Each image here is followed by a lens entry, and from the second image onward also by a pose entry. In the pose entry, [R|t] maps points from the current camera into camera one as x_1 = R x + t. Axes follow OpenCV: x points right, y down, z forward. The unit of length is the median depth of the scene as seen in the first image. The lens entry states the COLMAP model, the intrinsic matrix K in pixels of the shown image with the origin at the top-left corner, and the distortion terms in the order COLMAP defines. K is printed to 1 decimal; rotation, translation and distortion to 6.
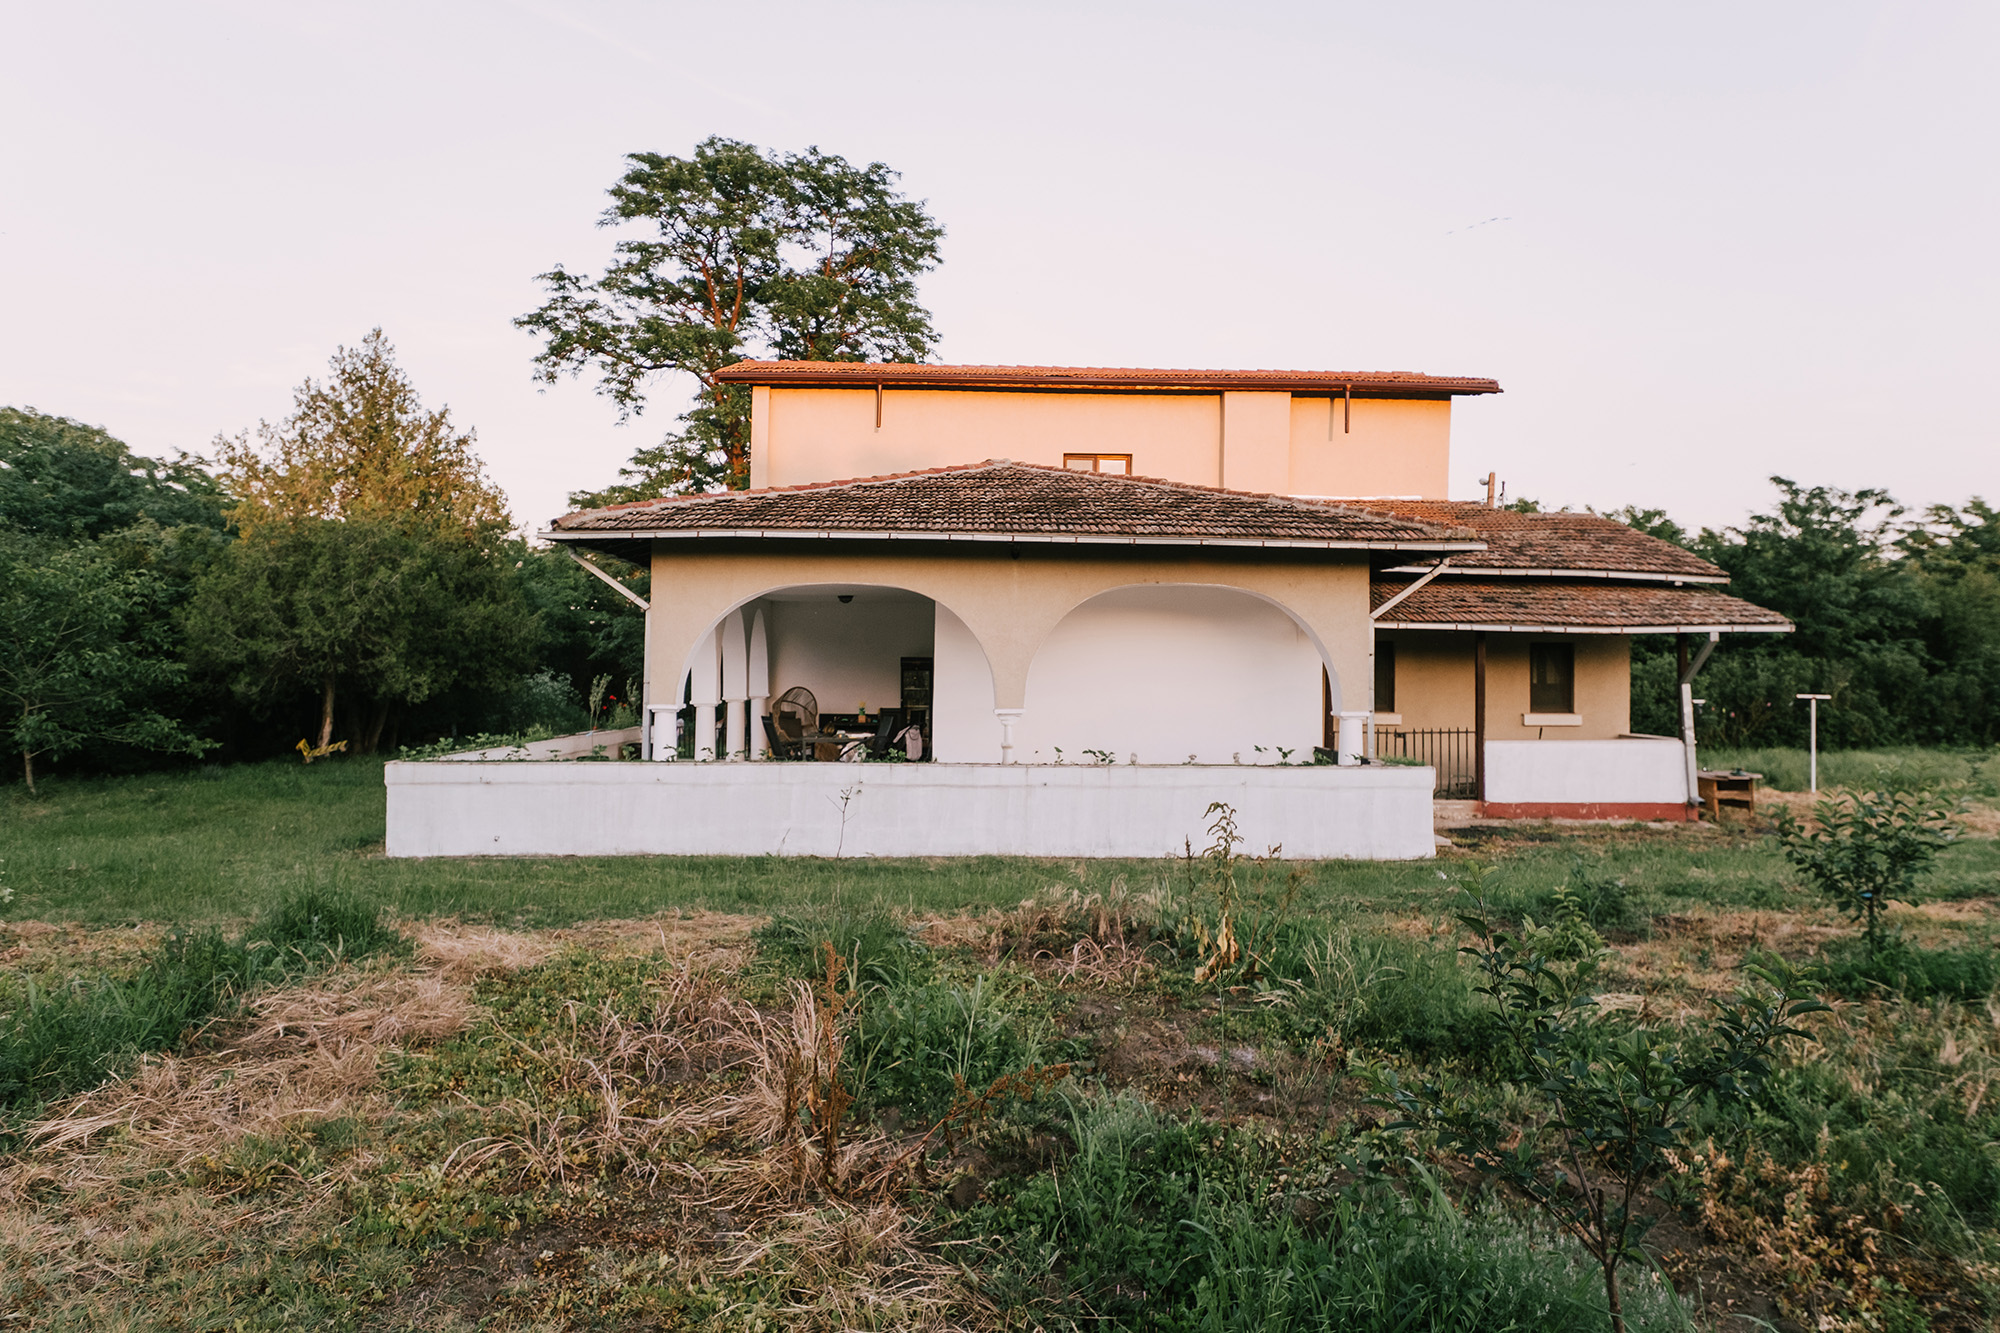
lens RADIAL K [[1368.1, 0, 999.1], [0, 1368.1, 670.7], [0, 0, 1]] dist [-0.003072, -0.000193]
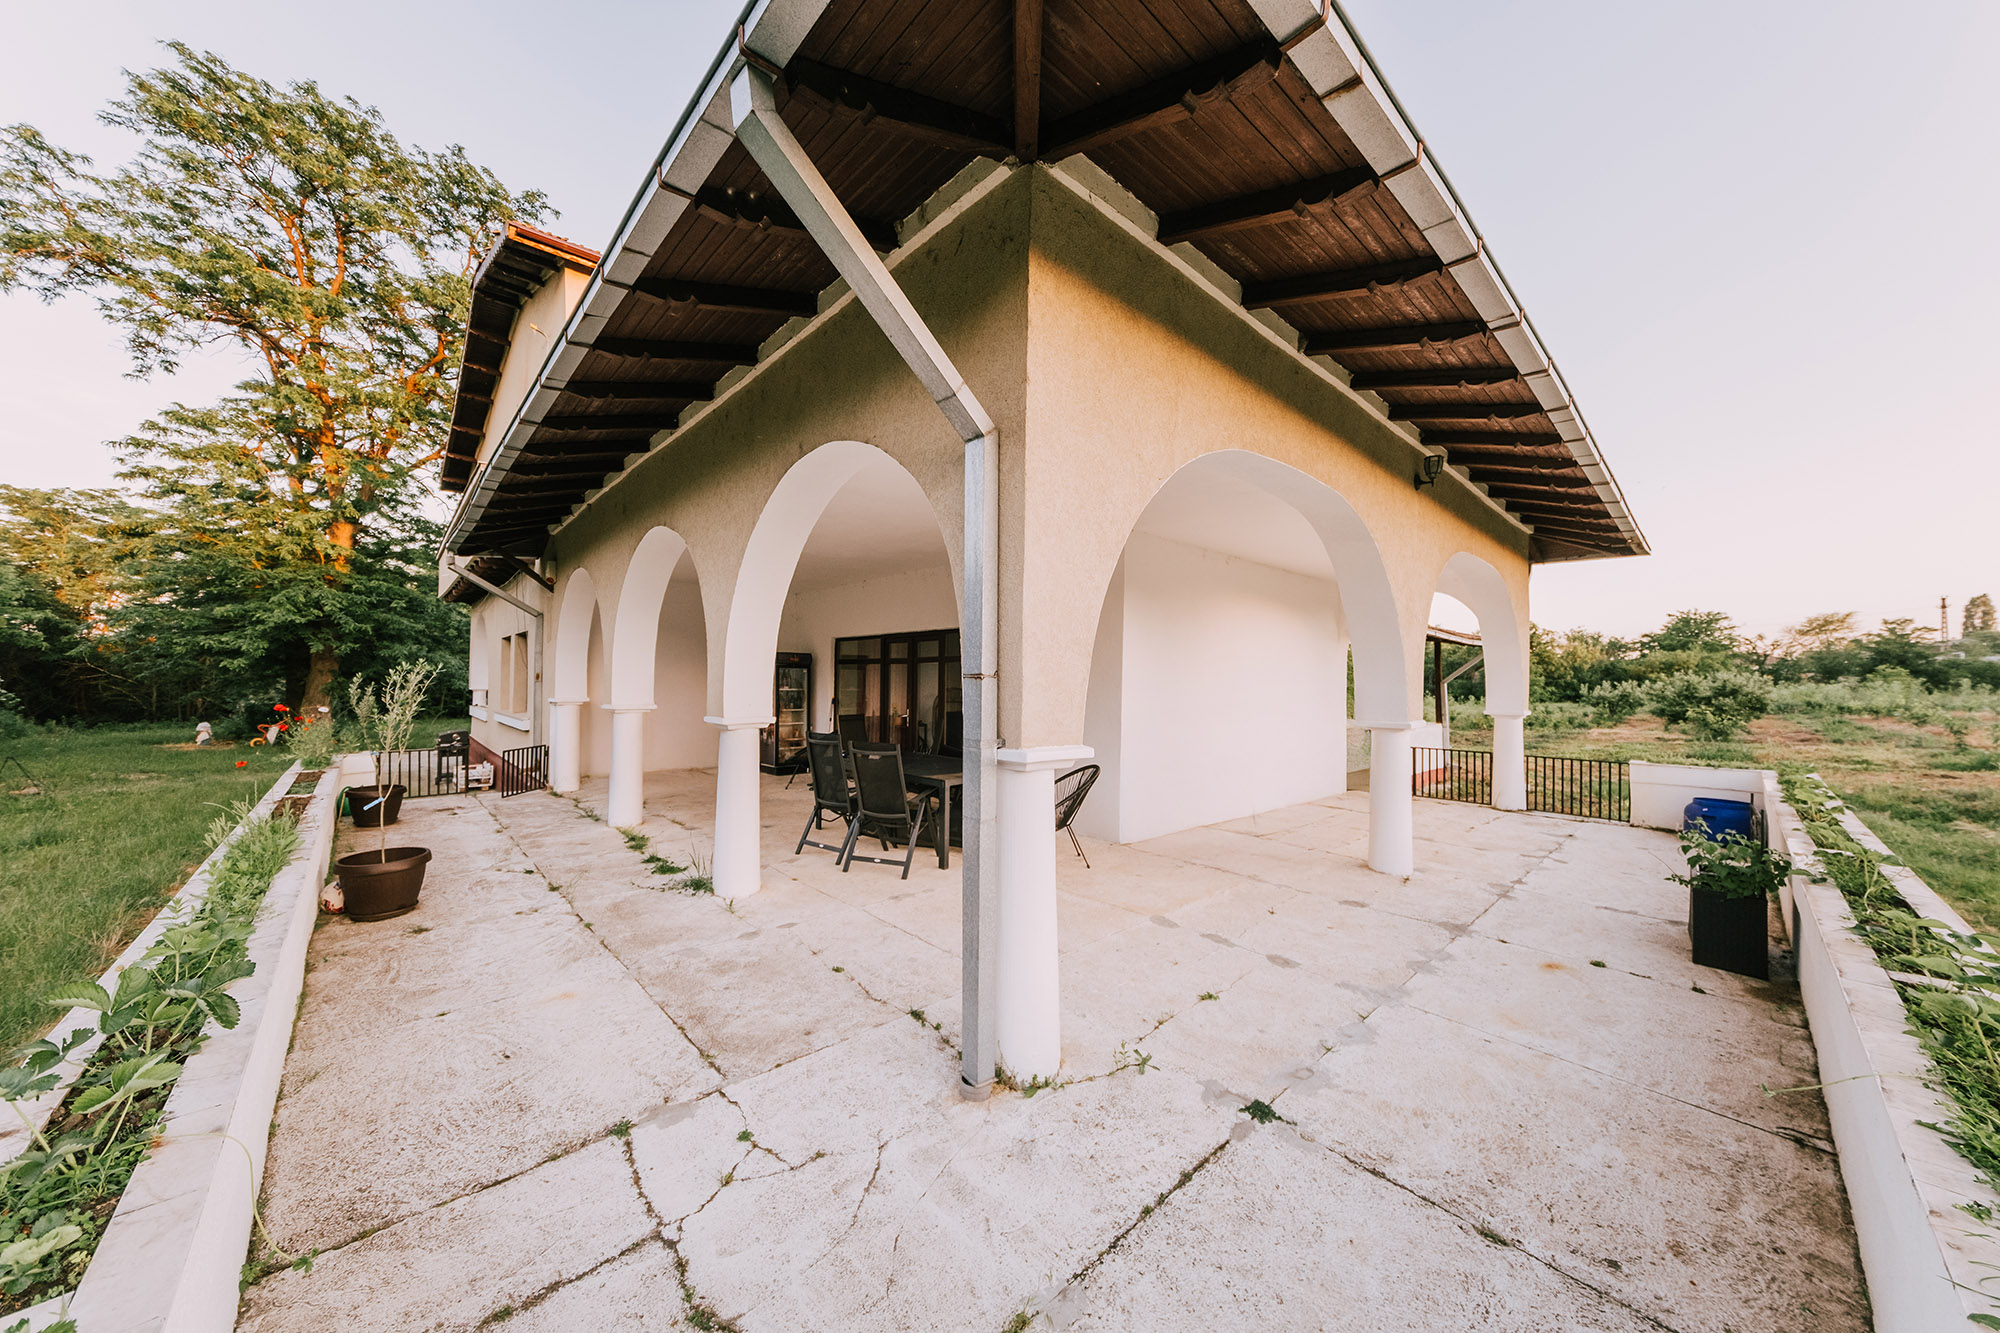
lens RADIAL K [[678.4, 0, 999.8], [0, 678.4, 666.6], [0, 0, 1]] dist [-0.001785, 0.000152]
pose [[0.761867, 0.010651, 0.647646, -0.150785], [-0.001629, 0.999893, -0.014528, 0.002714], [-0.647732, 0.010013, 0.761803, 0.371247]]
